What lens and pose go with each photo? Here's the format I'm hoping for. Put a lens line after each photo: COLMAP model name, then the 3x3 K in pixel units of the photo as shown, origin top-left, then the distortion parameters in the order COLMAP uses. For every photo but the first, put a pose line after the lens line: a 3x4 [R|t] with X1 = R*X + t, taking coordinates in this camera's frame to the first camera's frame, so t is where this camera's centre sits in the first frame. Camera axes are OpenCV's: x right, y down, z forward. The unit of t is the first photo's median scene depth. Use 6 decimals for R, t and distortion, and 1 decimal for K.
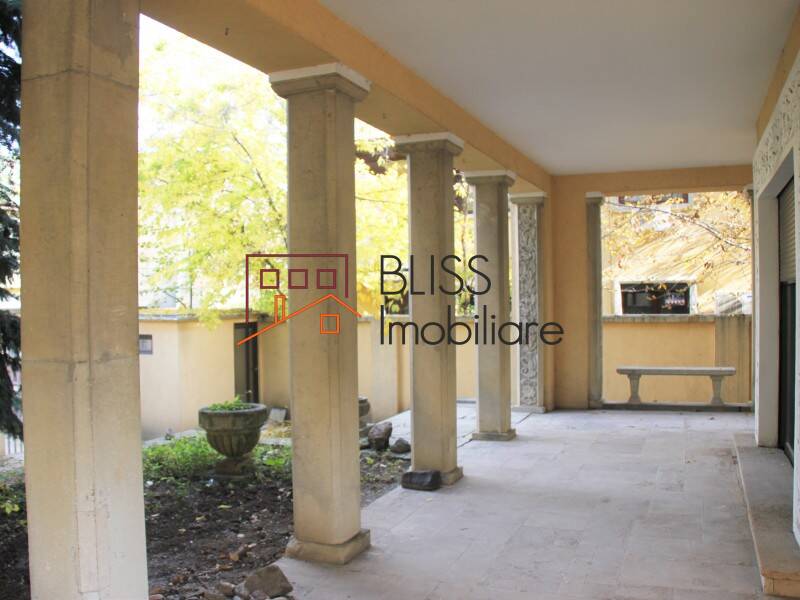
lens RADIAL K [[742.7, 0, 394.1], [0, 742.7, 313.8], [0, 0, 1]] dist [-0.176917, 0.128195]
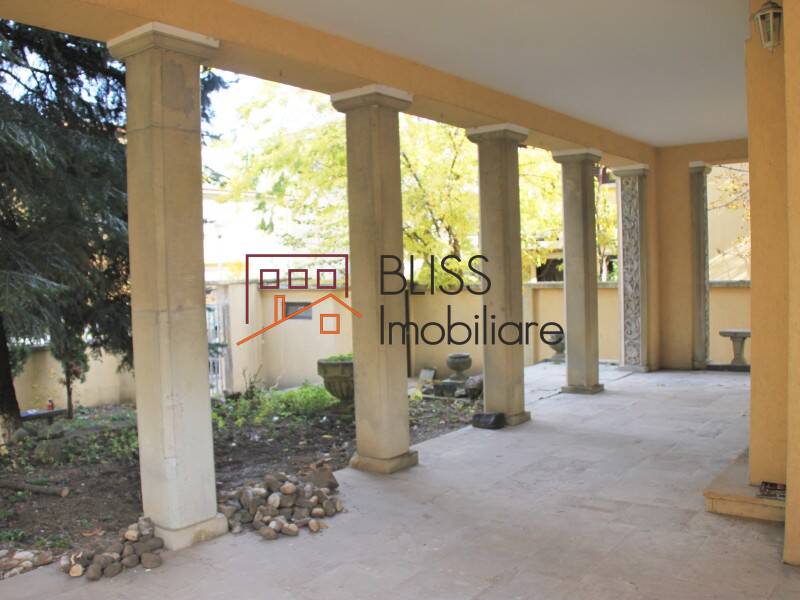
lens RADIAL K [[742.7, 0, 394.1], [0, 742.7, 313.8], [0, 0, 1]] dist [-0.176917, 0.128195]
pose [[0.966251, -0.001281, -0.257598, 0.185282], [0.011897, 0.999143, 0.039656, 0.005996], [0.257326, -0.041383, 0.965438, -0.165289]]
